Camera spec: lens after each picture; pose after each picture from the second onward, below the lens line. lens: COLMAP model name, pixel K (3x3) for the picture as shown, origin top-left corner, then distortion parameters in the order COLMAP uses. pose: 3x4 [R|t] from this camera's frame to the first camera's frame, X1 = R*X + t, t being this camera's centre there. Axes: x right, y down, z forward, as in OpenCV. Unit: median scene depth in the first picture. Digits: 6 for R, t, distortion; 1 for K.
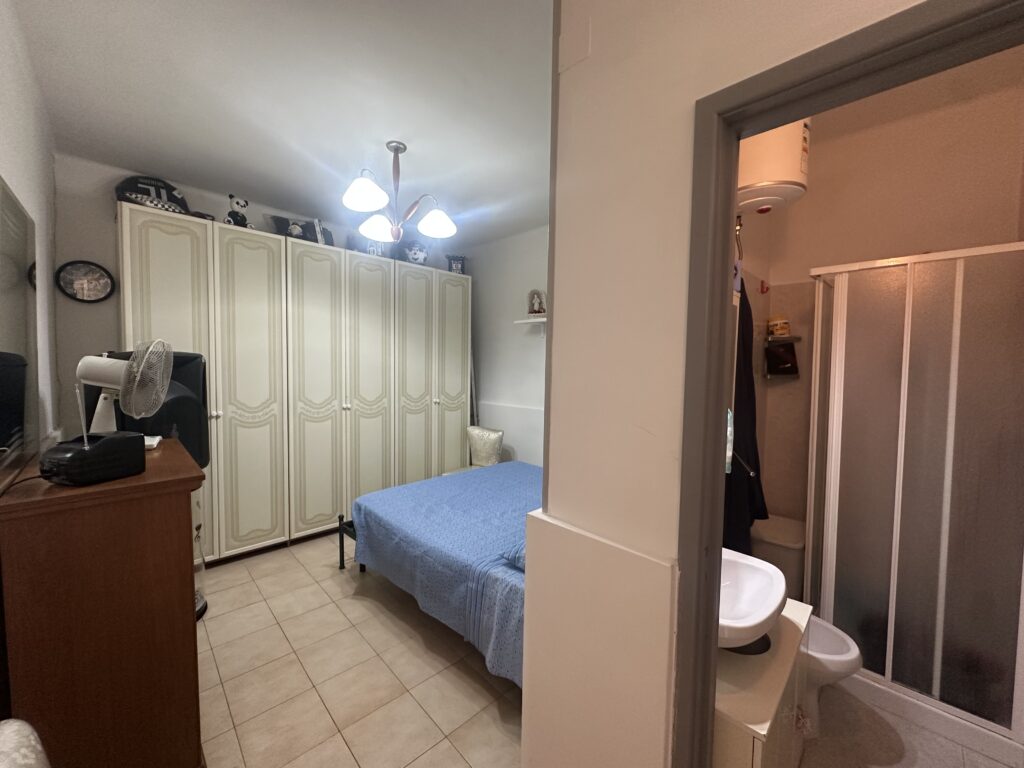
lens RADIAL K [[404.8, 0, 511.7], [0, 404.8, 382.8], [0, 0, 1]] dist [-0.005927, 0.000523]
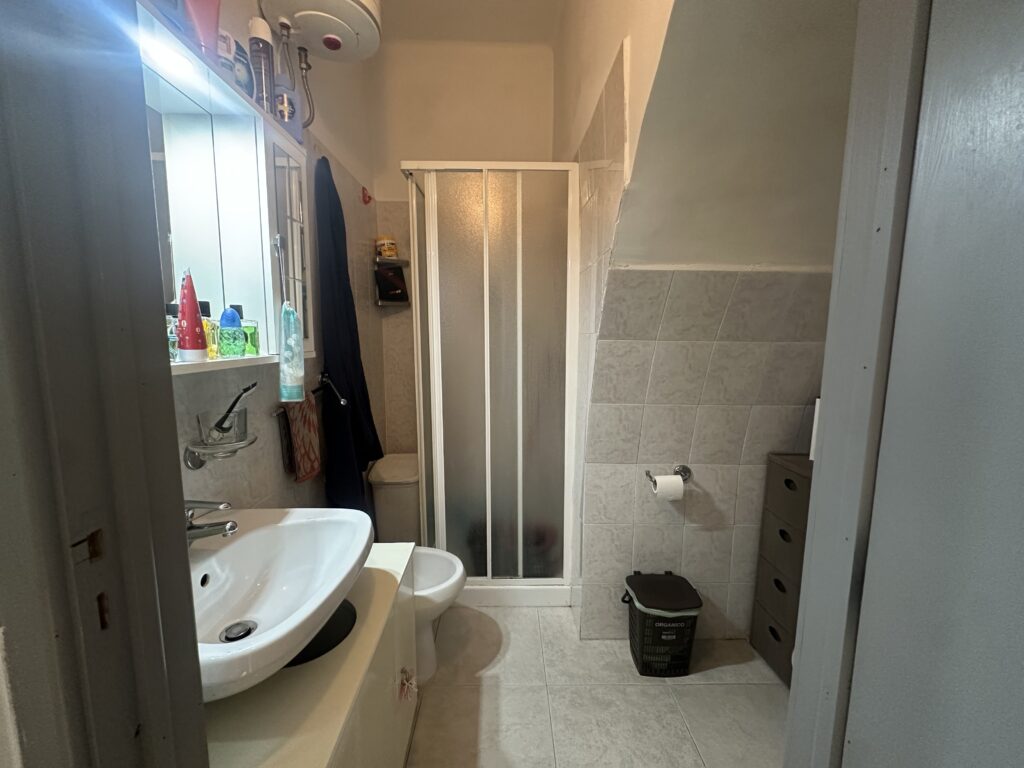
lens RADIAL K [[404.8, 0, 514.5], [0, 404.8, 382.9], [0, 0, 1]] dist [-0.005927, 0.000523]
pose [[0.691100, -0.098537, 0.716010, 0.268130], [0.042469, 0.994487, 0.095870, 0.127827], [-0.721510, -0.035848, 0.691475, 0.232255]]
